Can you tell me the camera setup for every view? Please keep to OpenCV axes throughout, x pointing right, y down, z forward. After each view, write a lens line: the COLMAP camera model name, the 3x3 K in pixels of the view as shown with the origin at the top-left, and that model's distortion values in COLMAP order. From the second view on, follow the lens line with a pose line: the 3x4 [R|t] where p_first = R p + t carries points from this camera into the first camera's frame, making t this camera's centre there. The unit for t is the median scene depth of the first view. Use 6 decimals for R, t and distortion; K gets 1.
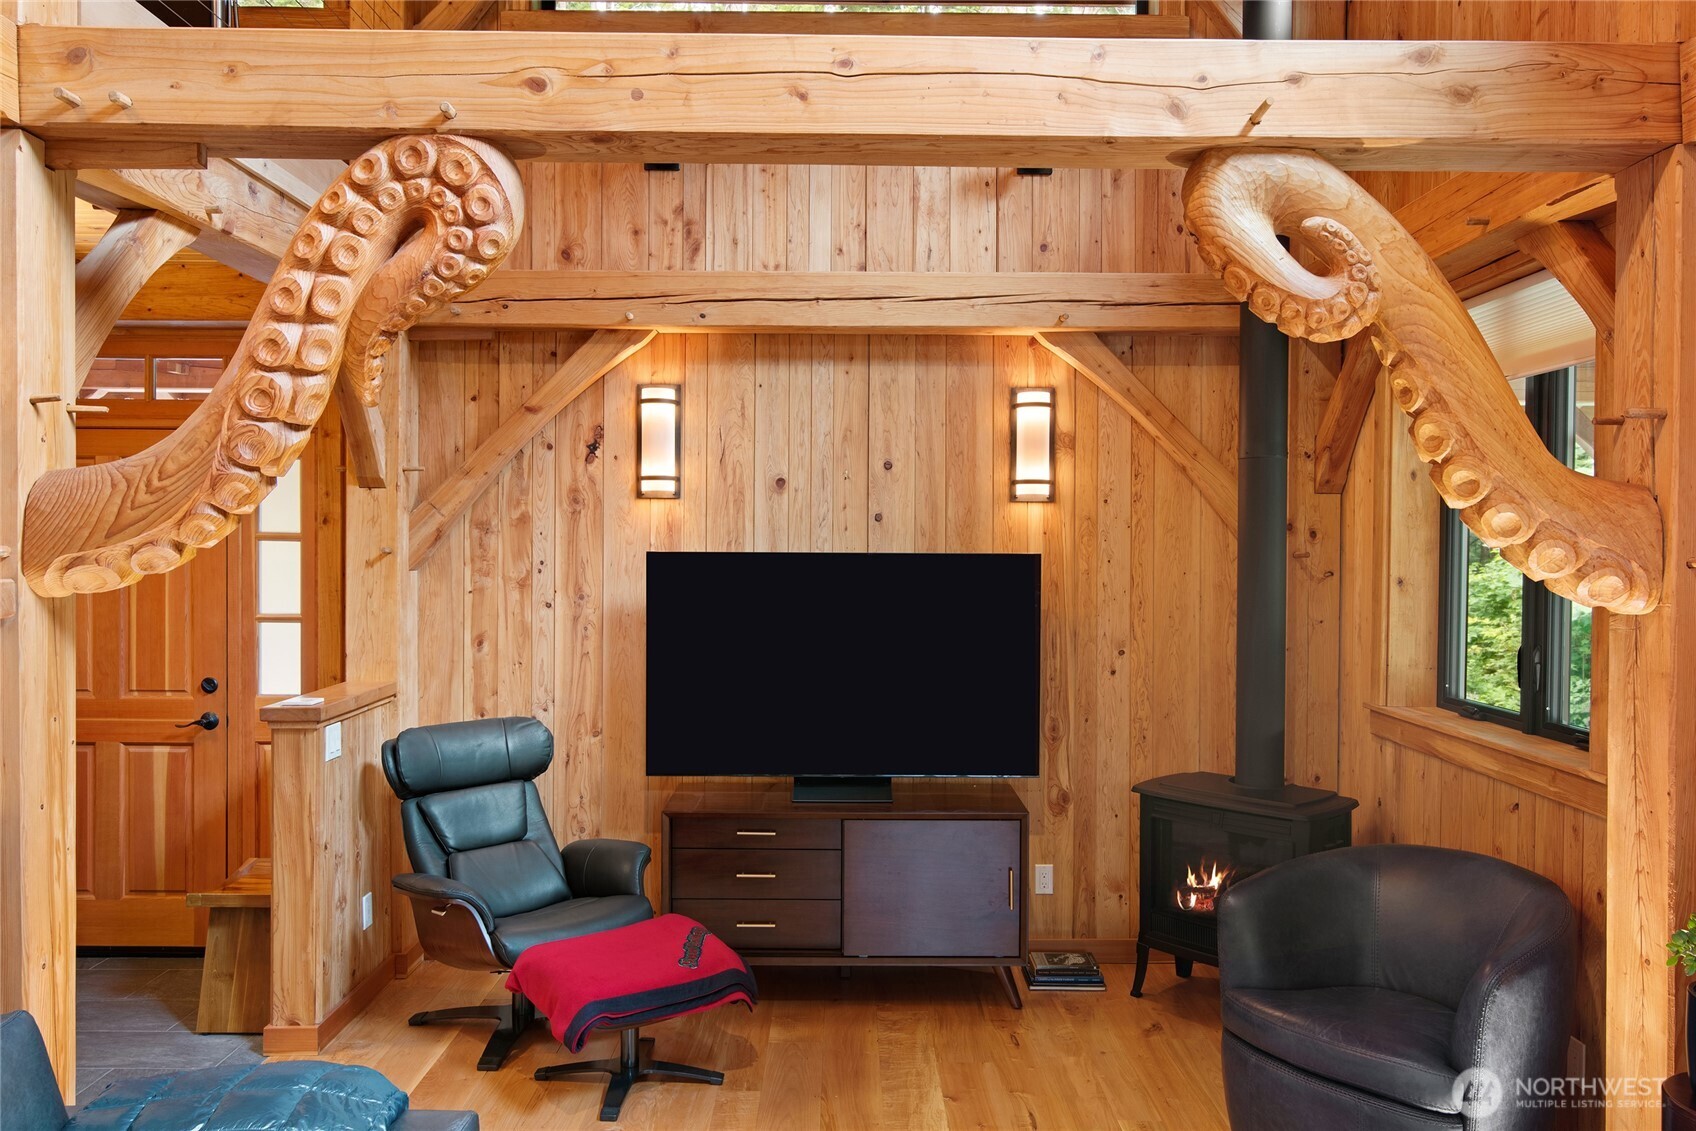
lens RADIAL K [[1273.1, 0, 848.7], [0, 1273.1, 566.8], [0, 0, 1]] dist [-0.002198, -0.003318]
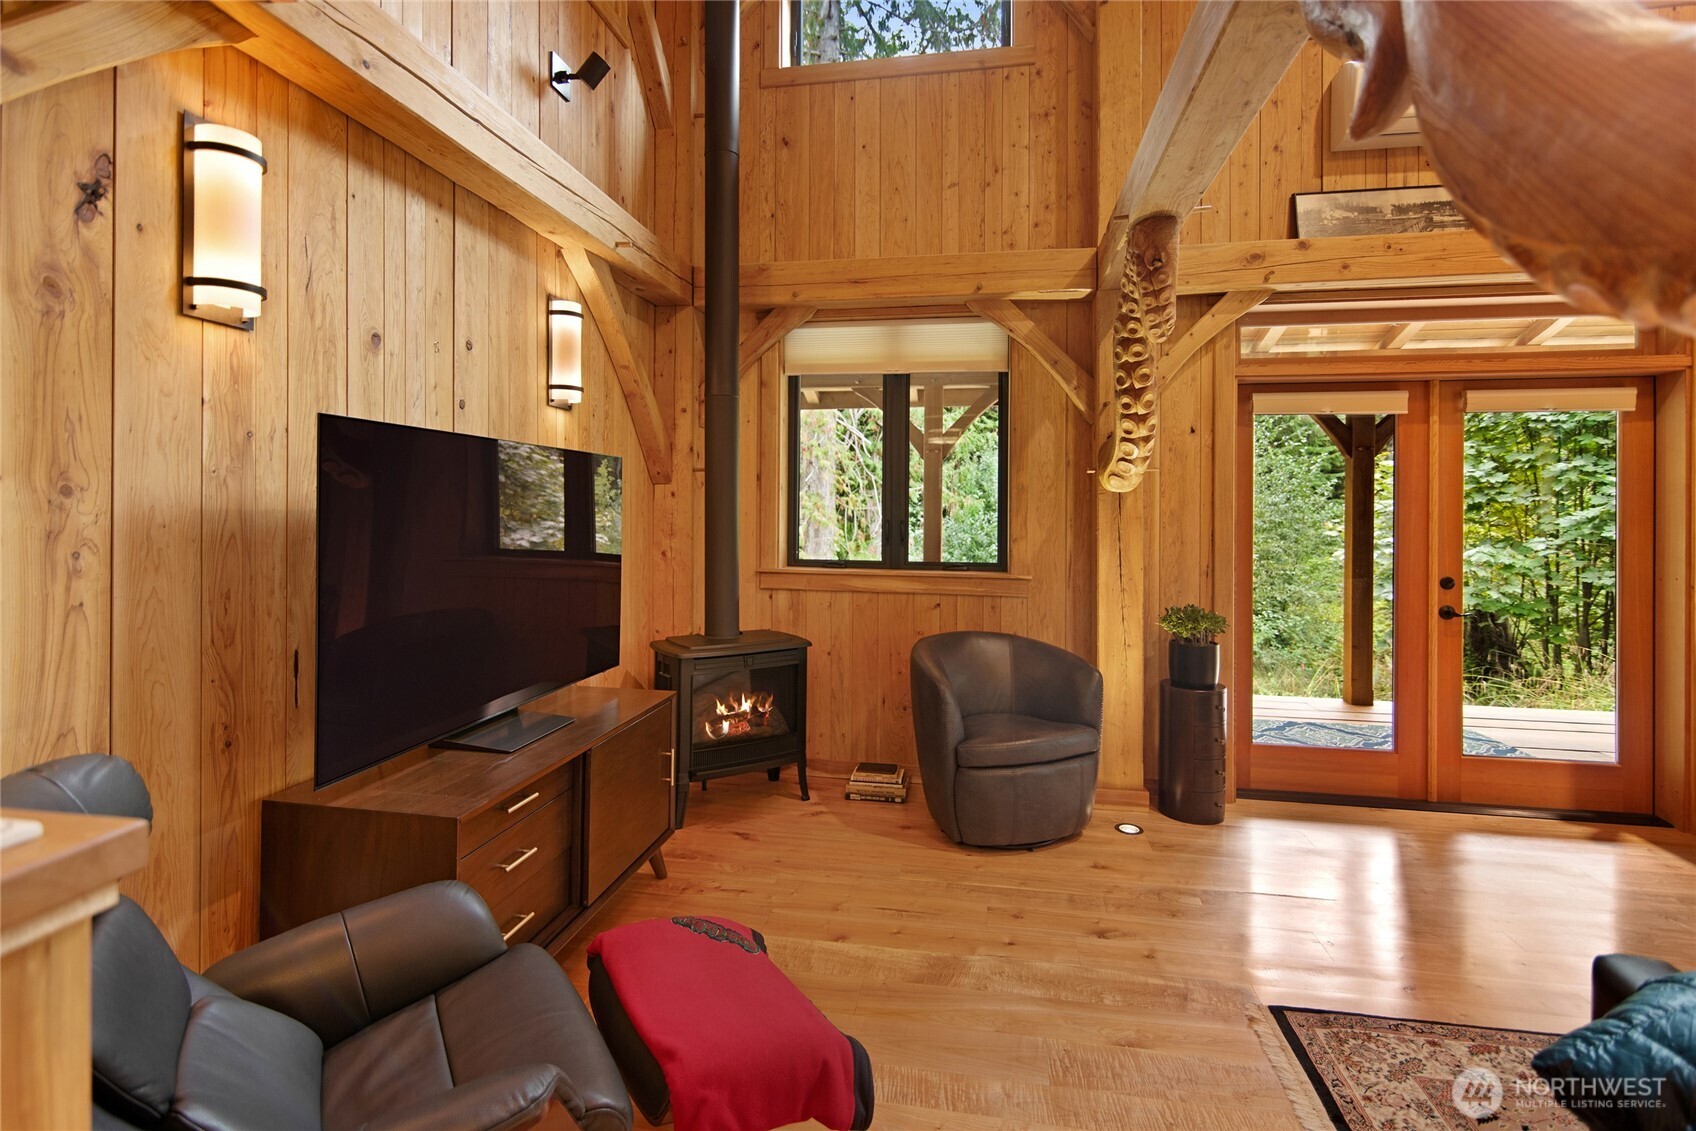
lens RADIAL K [[791.5, 0, 848.8], [0, 791.5, 508.2], [0, 0, 1]] dist [0.000358, -0.001408]
pose [[0.195085, -0.002527, 0.980783, -0.463684], [0.017597, 0.999845, -0.000924, 0.037242], [-0.980629, 0.017439, 0.195099, 0.672958]]
